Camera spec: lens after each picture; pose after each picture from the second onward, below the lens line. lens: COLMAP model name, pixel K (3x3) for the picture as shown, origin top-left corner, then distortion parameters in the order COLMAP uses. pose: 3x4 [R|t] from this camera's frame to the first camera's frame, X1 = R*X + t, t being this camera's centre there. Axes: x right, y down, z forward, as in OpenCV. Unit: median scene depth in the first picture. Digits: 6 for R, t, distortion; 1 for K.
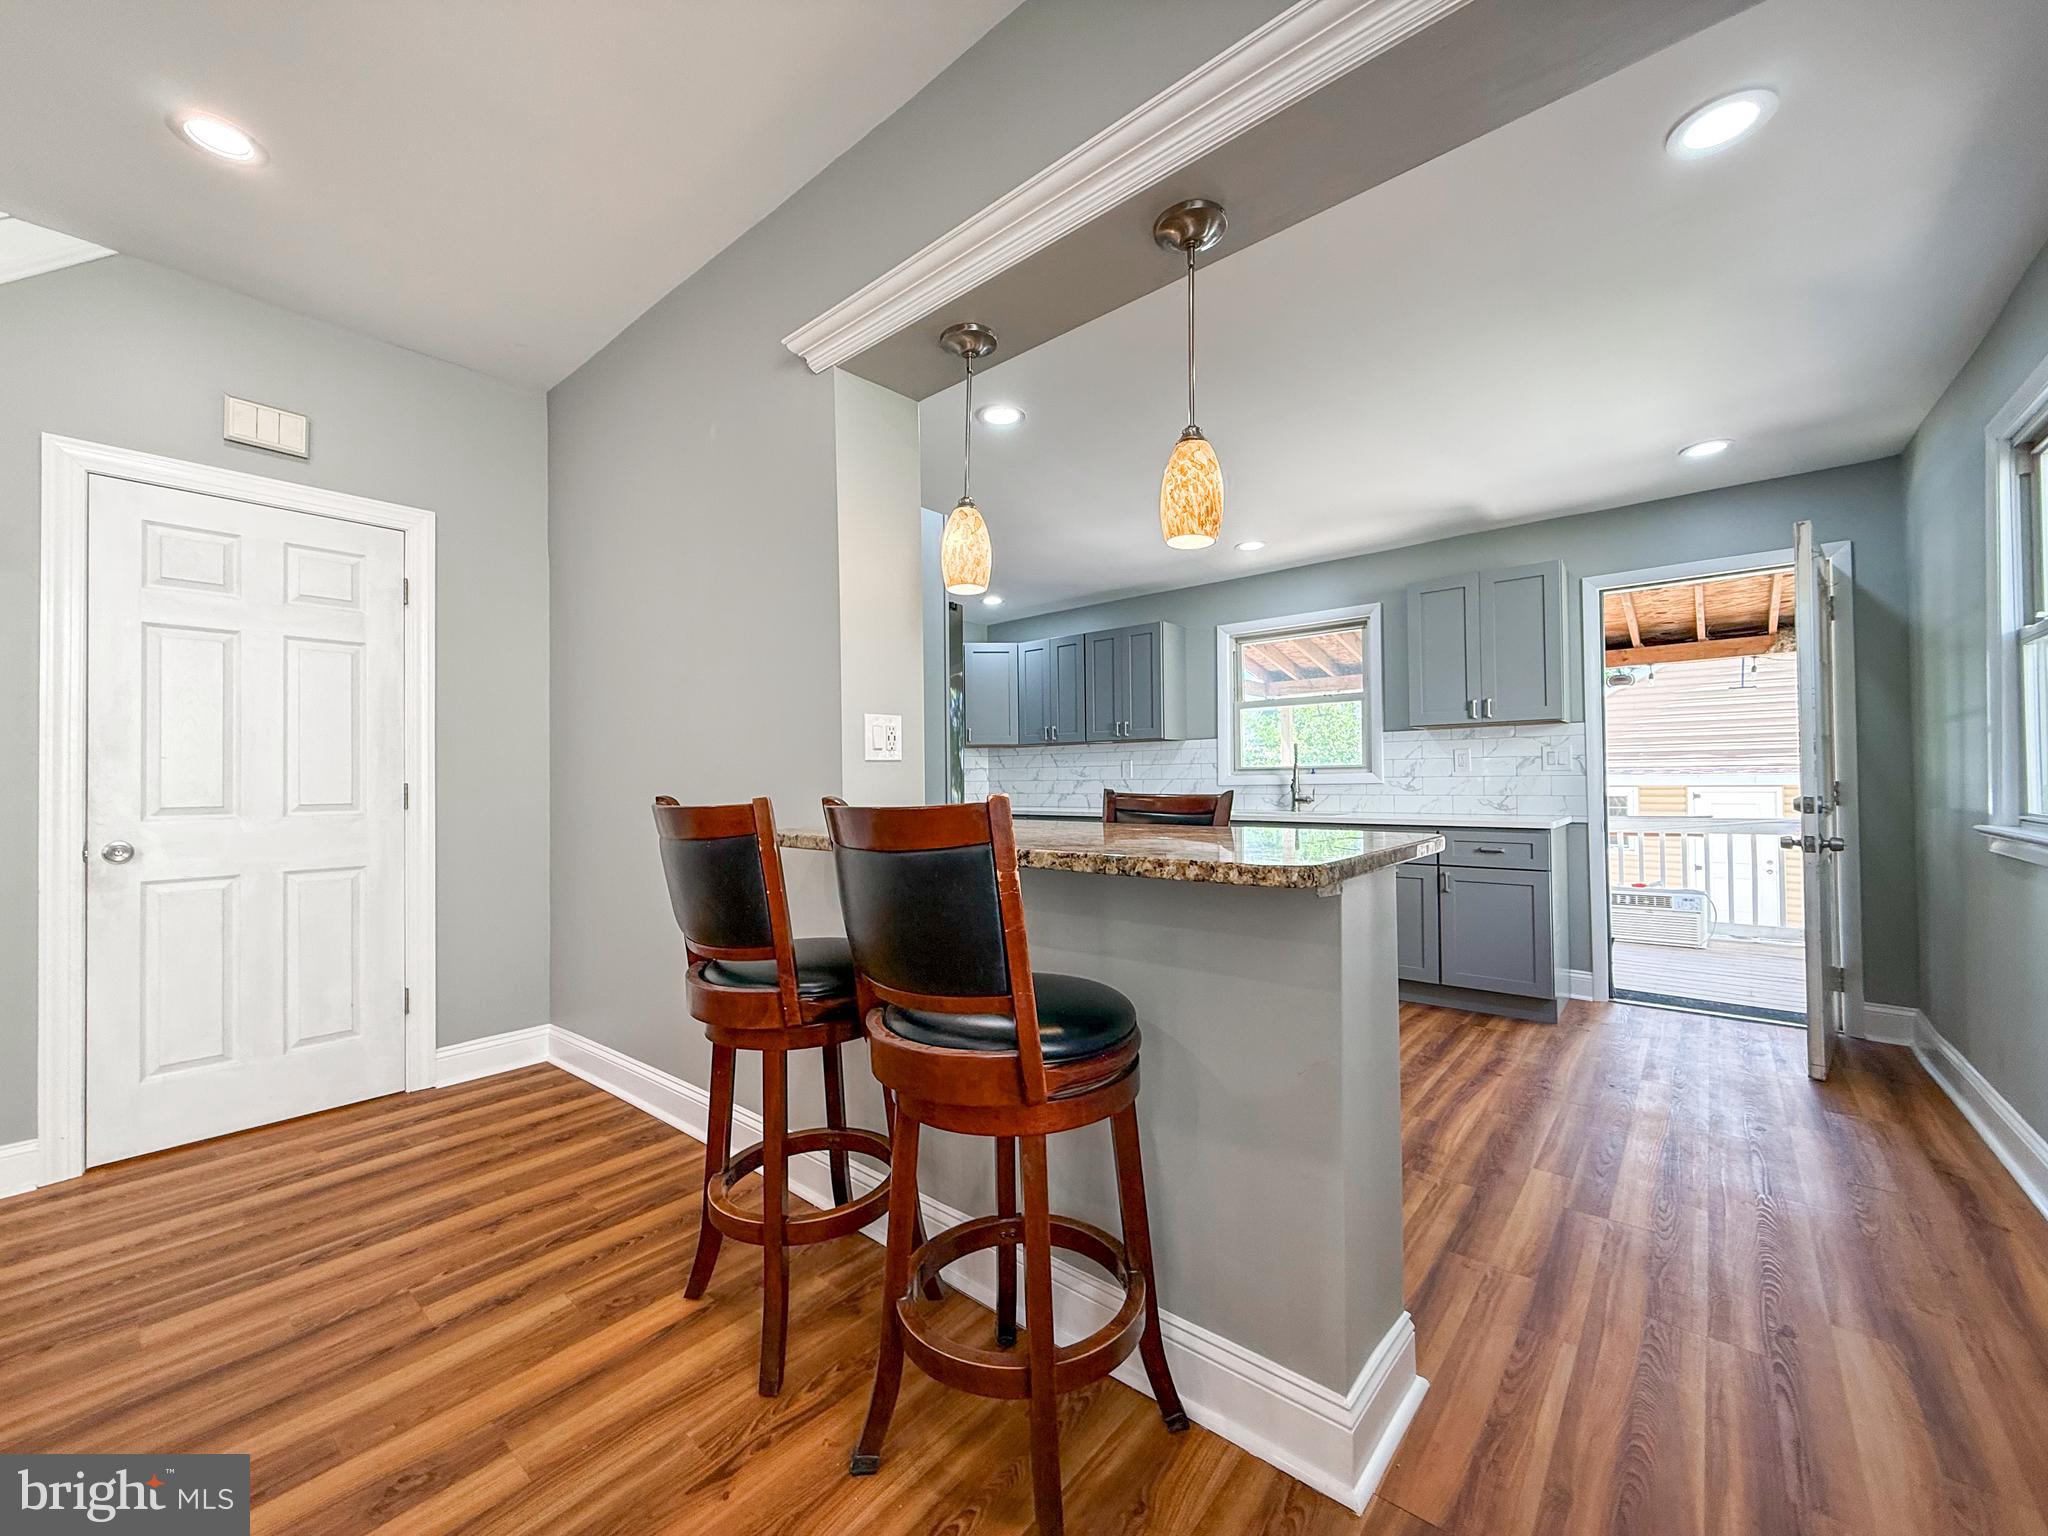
lens RADIAL K [[821.6, 0, 1018.1], [0, 821.6, 769.7], [0, 0, 1]] dist [-0.001320, 0.000047]
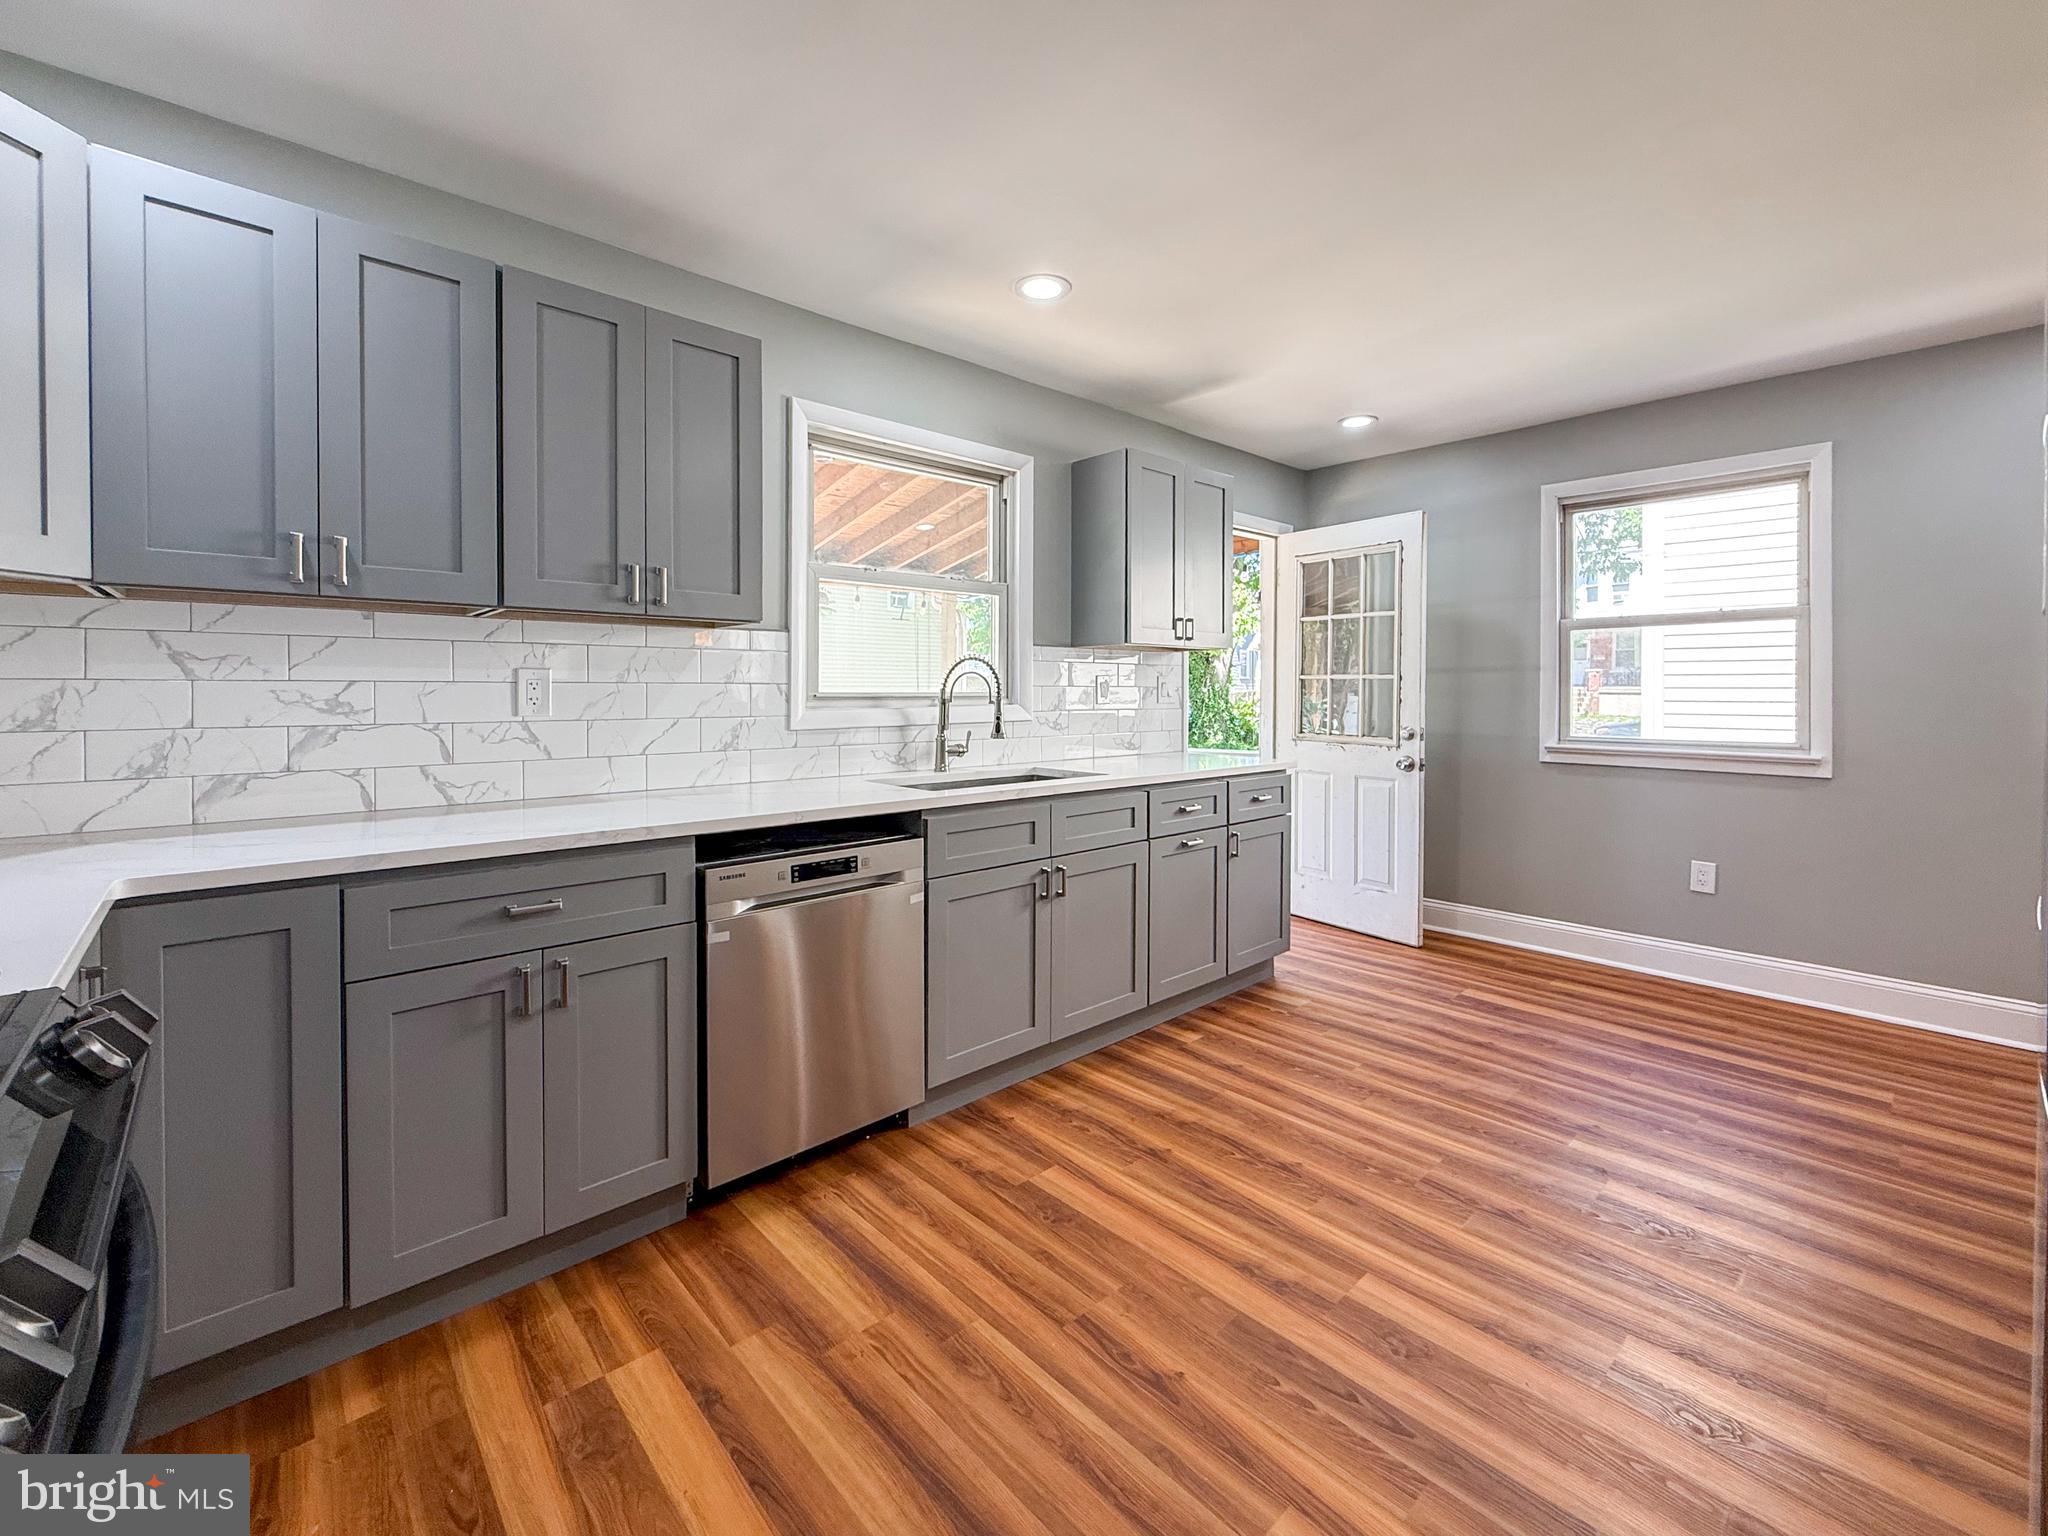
lens RADIAL K [[858.2, 0, 1046.7], [0, 858.2, 705.1], [0, 0, 1]] dist [0.000050, 0.000233]
pose [[0.118228, -0.004862, 0.992975, -0.263533], [-0.013817, 0.999883, 0.006541, -0.000796], [-0.992890, -0.014493, 0.118147, 0.885356]]
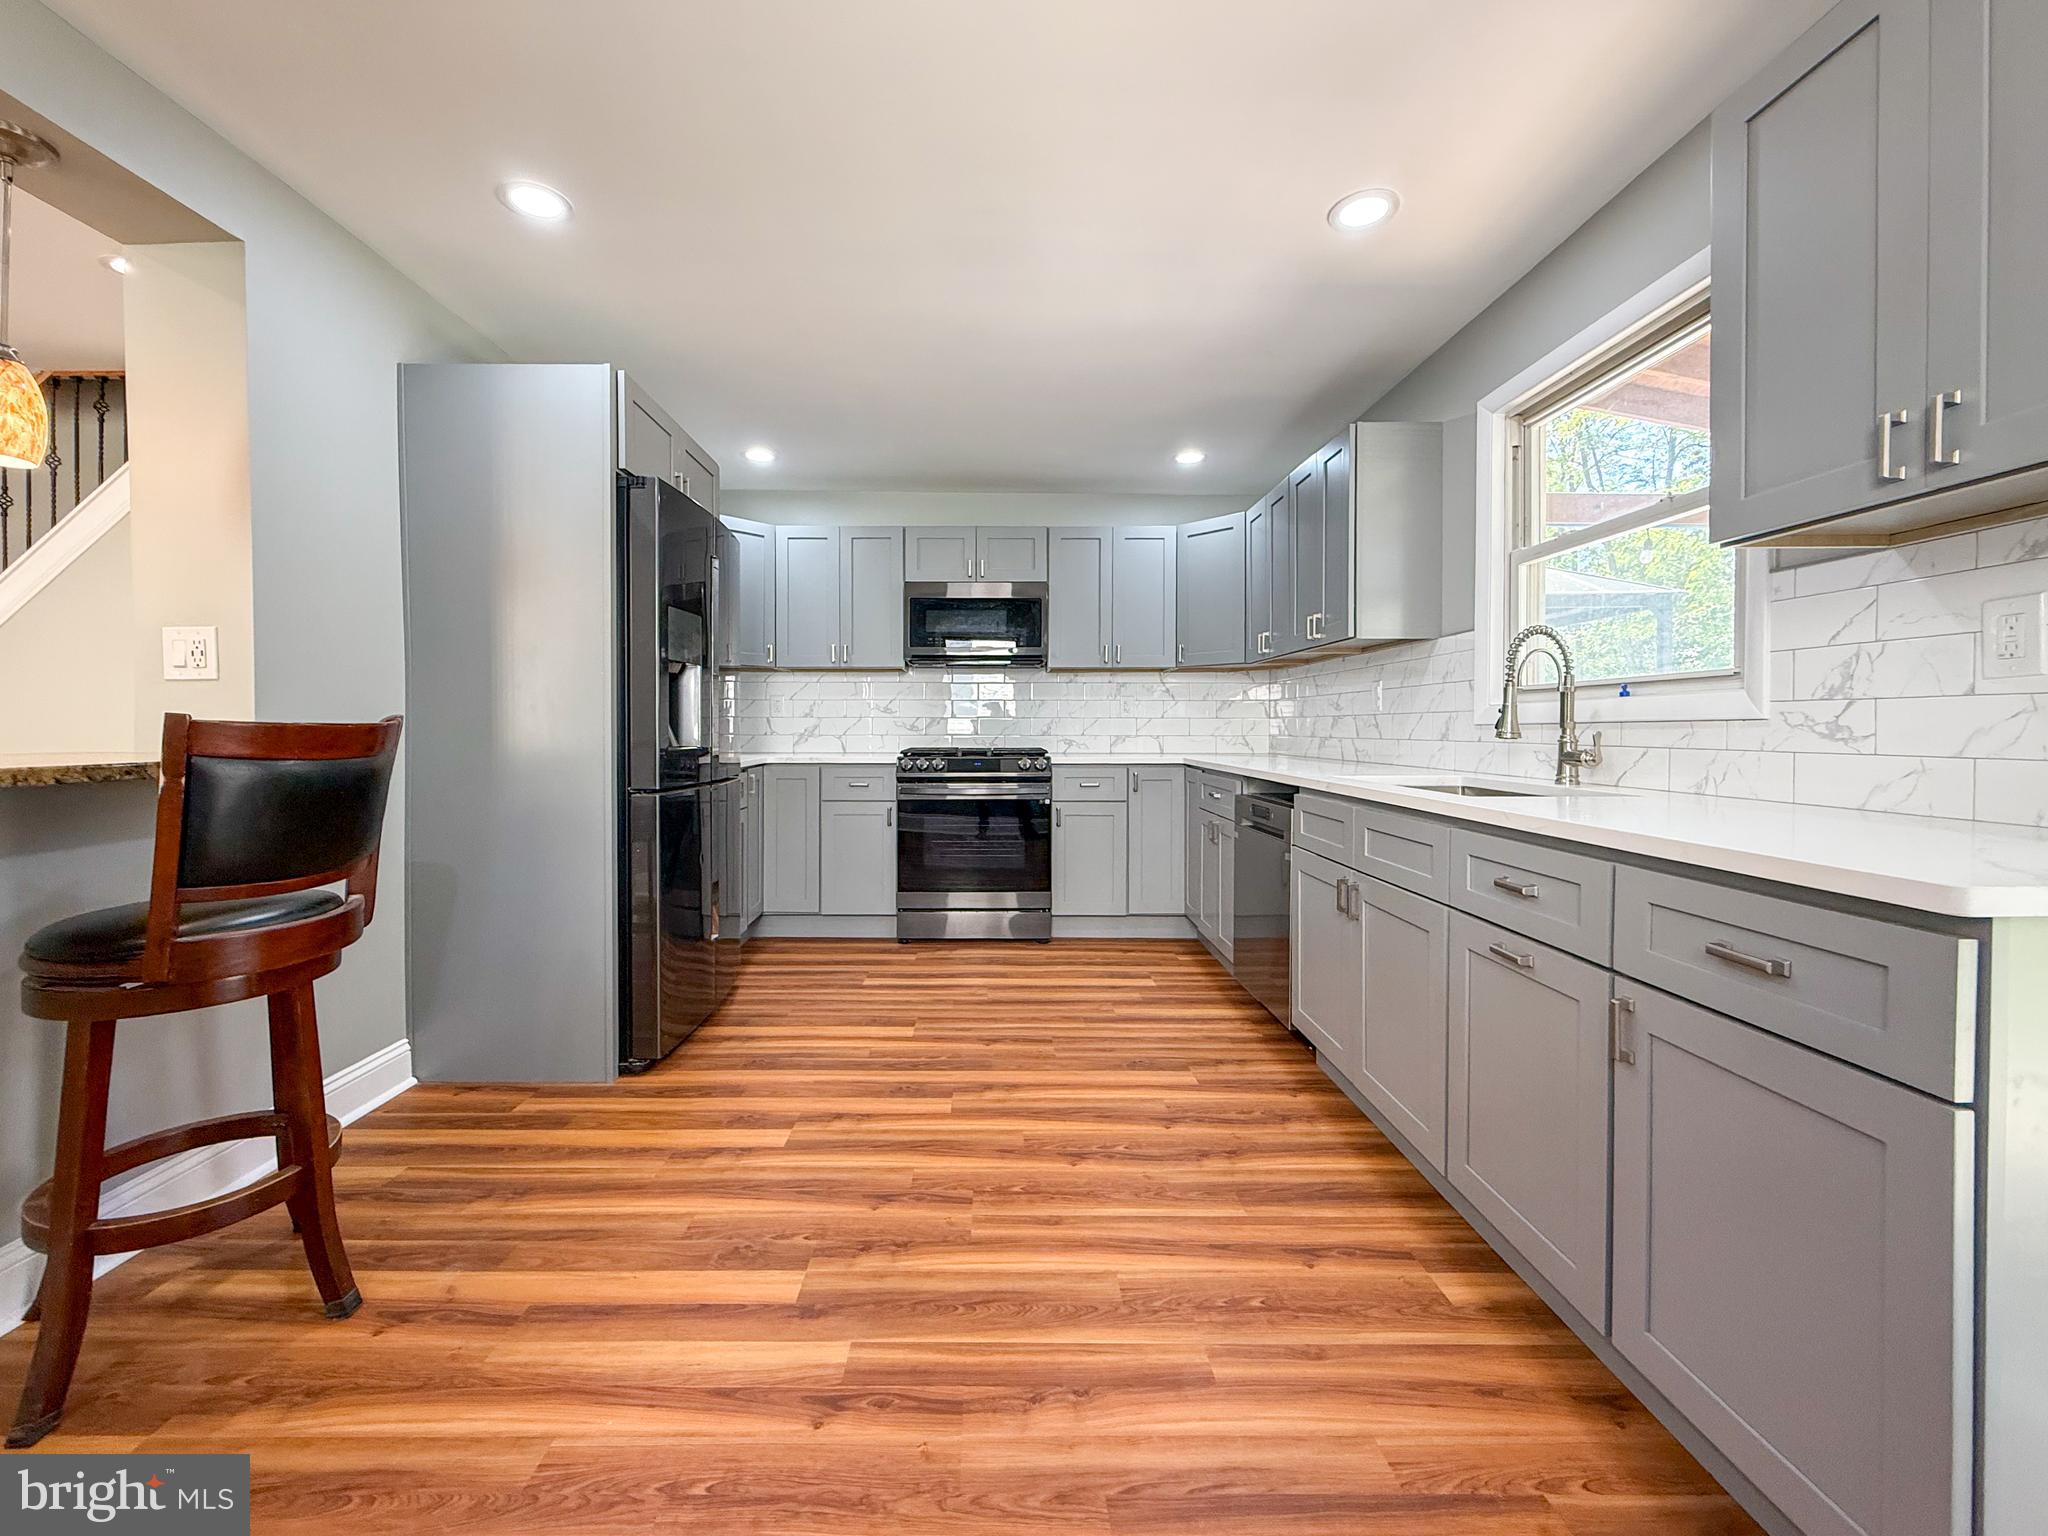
lens RADIAL K [[840.4, 0, 1000.1], [0, 840.4, 733.4], [0, 0, 1]] dist [-0.001258, -0.000115]
pose [[0.649323, 0.018115, -0.760297, 0.495380], [0.003754, 0.999628, 0.027023, 0.011688], [0.760504, -0.020401, 0.649013, 0.503168]]
